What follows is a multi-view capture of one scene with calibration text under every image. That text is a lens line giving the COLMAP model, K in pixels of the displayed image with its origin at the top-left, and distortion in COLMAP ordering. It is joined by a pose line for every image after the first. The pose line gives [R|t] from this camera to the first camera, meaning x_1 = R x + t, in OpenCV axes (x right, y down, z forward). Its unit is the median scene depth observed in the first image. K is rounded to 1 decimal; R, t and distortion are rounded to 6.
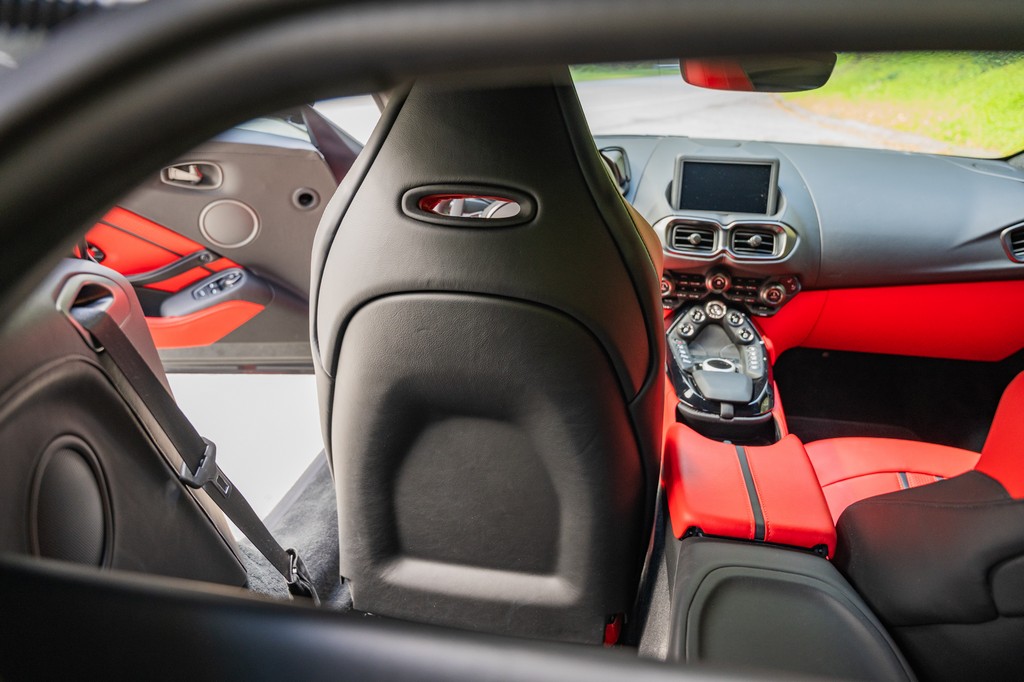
lens RADIAL K [[681.3, 0, 513.3], [0, 681.3, 337.4], [0, 0, 1]] dist [-0.004997, -0.001528]
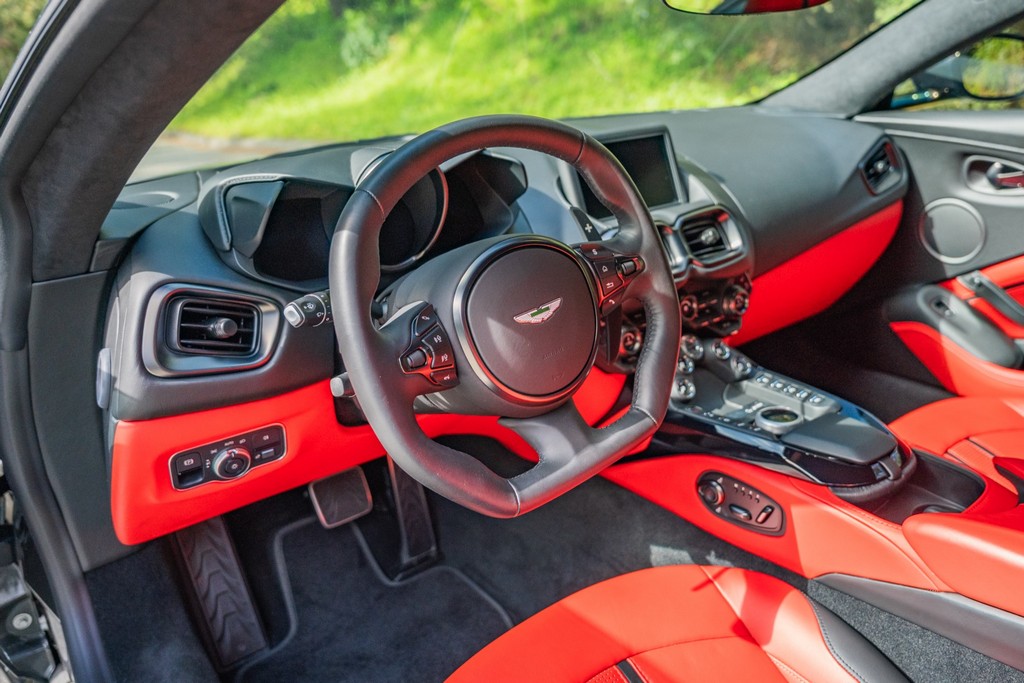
lens RADIAL K [[722.0, 0, 516.6], [0, 722.0, 344.8], [0, 0, 1]] dist [-0.008906, -0.001207]
pose [[0.699012, -0.313024, 0.642961, -0.292074], [0.362339, 0.930182, 0.058931, -0.150757], [-0.616517, 0.191776, 0.763629, 0.562344]]
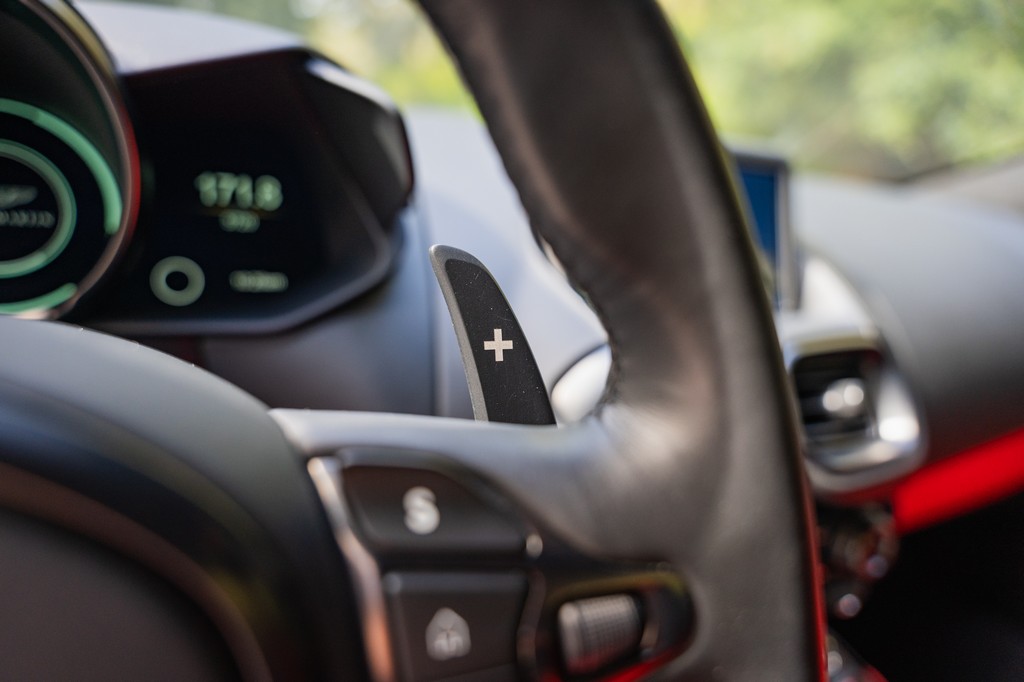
lens RADIAL K [[681.3, 0, 517.9], [0, 681.3, 335.3], [0, 0, 1]] dist [-0.004997, -0.001528]
pose [[0.786322, -0.087161, 0.611637, 0.047804], [0.139971, 0.989389, -0.038954, -0.177348], [-0.601752, 0.116242, 0.790179, 0.820350]]
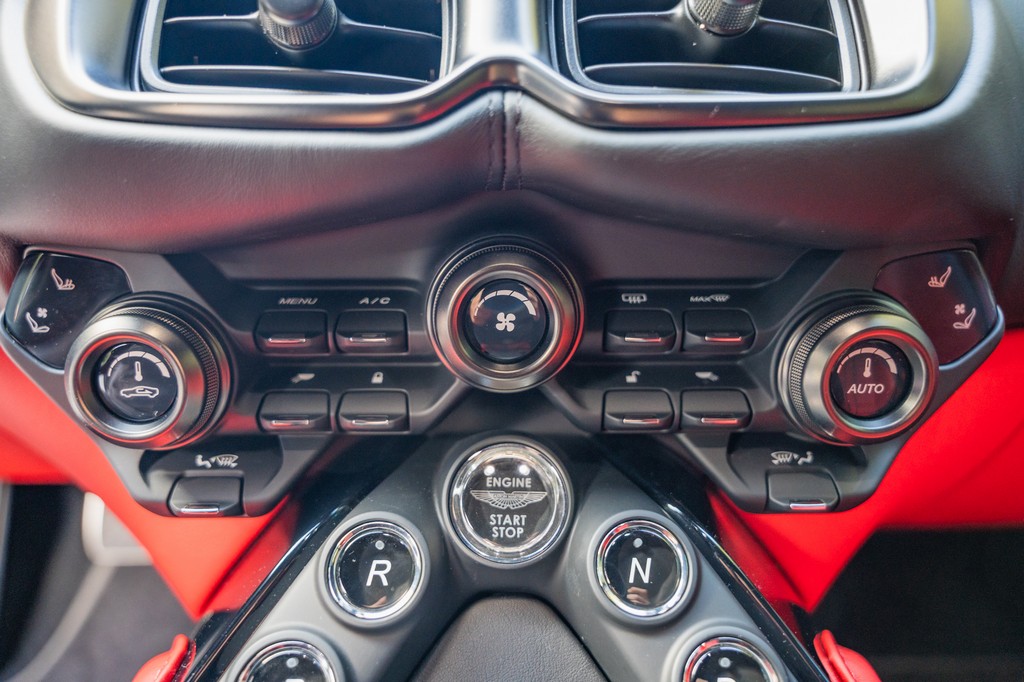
lens RADIAL K [[681.3, 0, 512.2], [0, 681.3, 340.7], [0, 0, 1]] dist [-0.004997, -0.001528]
pose [[0.981714, -0.073147, 0.175746, 0.278356], [0.090202, 0.991749, -0.091089, -0.062790], [-0.167633, 0.105276, 0.980212, 0.859538]]
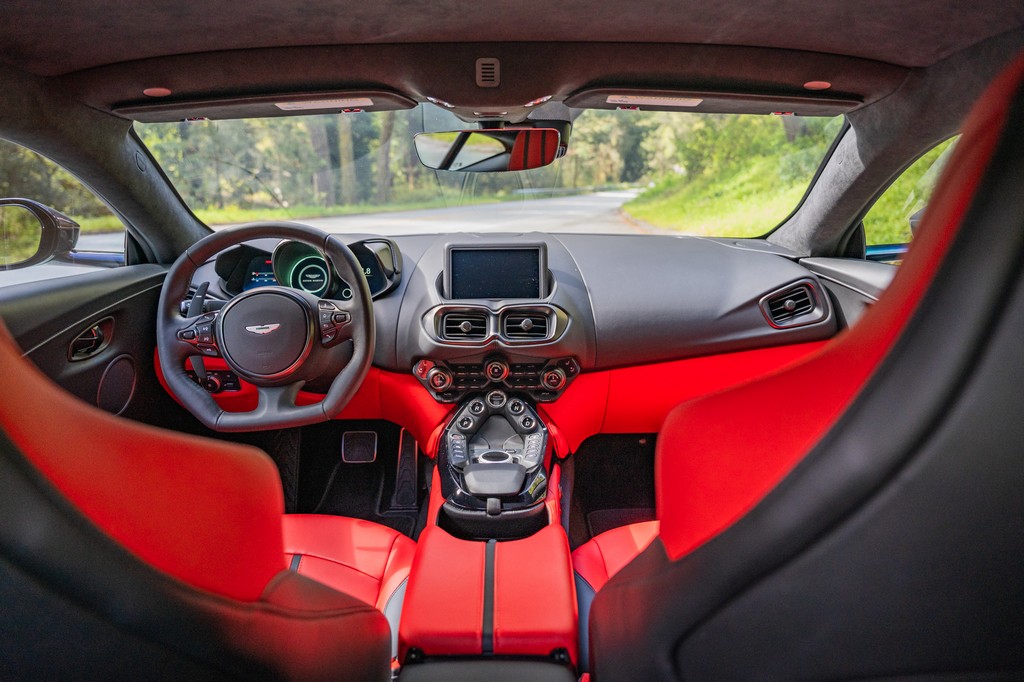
lens RADIAL K [[681.3, 0, 514.2], [0, 681.3, 340.0], [0, 0, 1]] dist [-0.004997, -0.001528]
pose [[0.982637, -0.066456, 0.173227, 0.165529], [0.095200, 0.981971, -0.163307, 0.035373], [-0.159251, 0.176963, 0.971248, 0.066624]]
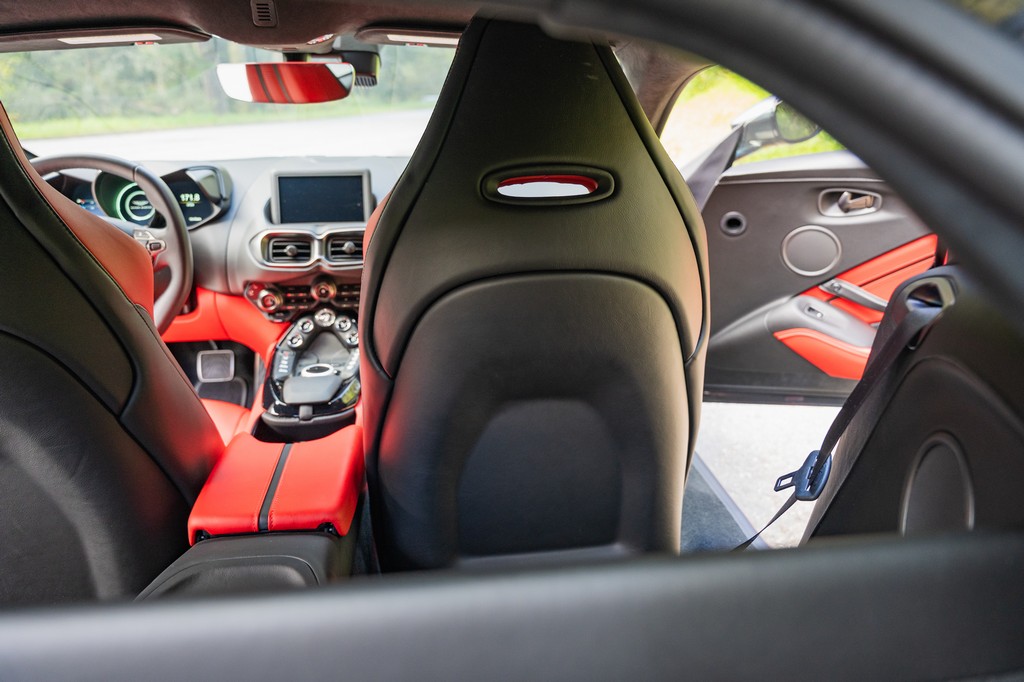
lens RADIAL K [[681.3, 0, 510.7], [0, 681.3, 339.5], [0, 0, 1]] dist [-0.004997, -0.001528]
pose [[0.954842, -0.119571, 0.271991, 0.284973], [0.131157, 0.991052, -0.024755, 0.054000], [-0.266597, 0.059311, 0.961981, -0.054585]]
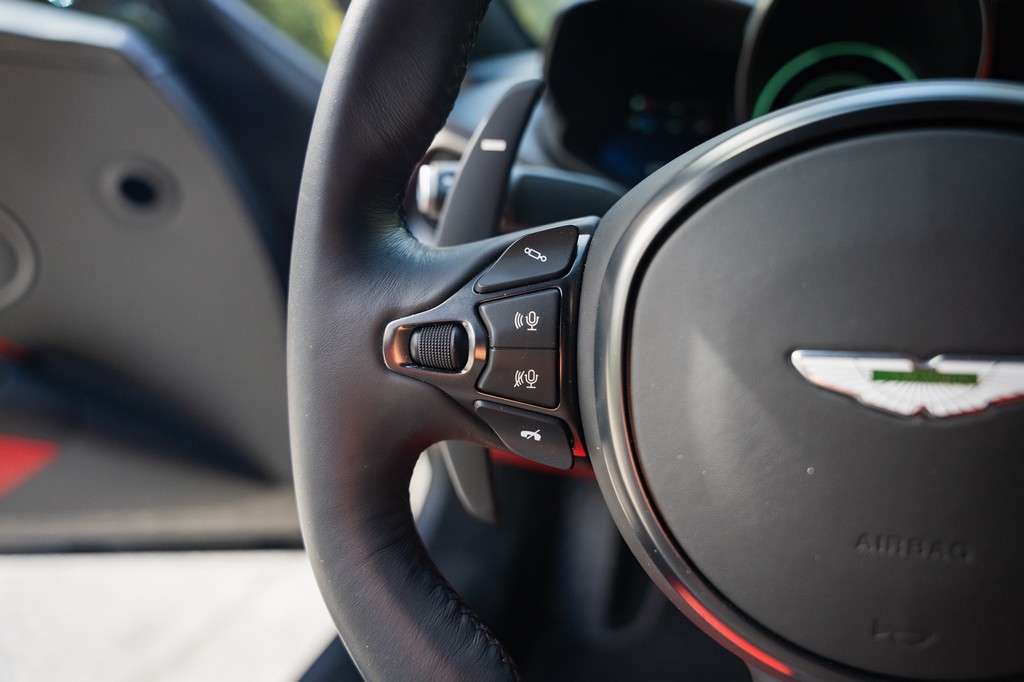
lens RADIAL K [[681.3, 0, 515.0], [0, 681.3, 342.5], [0, 0, 1]] dist [-0.004997, -0.001528]
pose [[0.985002, 0.048213, -0.165671, -0.033717], [-0.054481, 0.997953, -0.033499, -0.136365], [0.163717, 0.042022, 0.985612, 0.772438]]
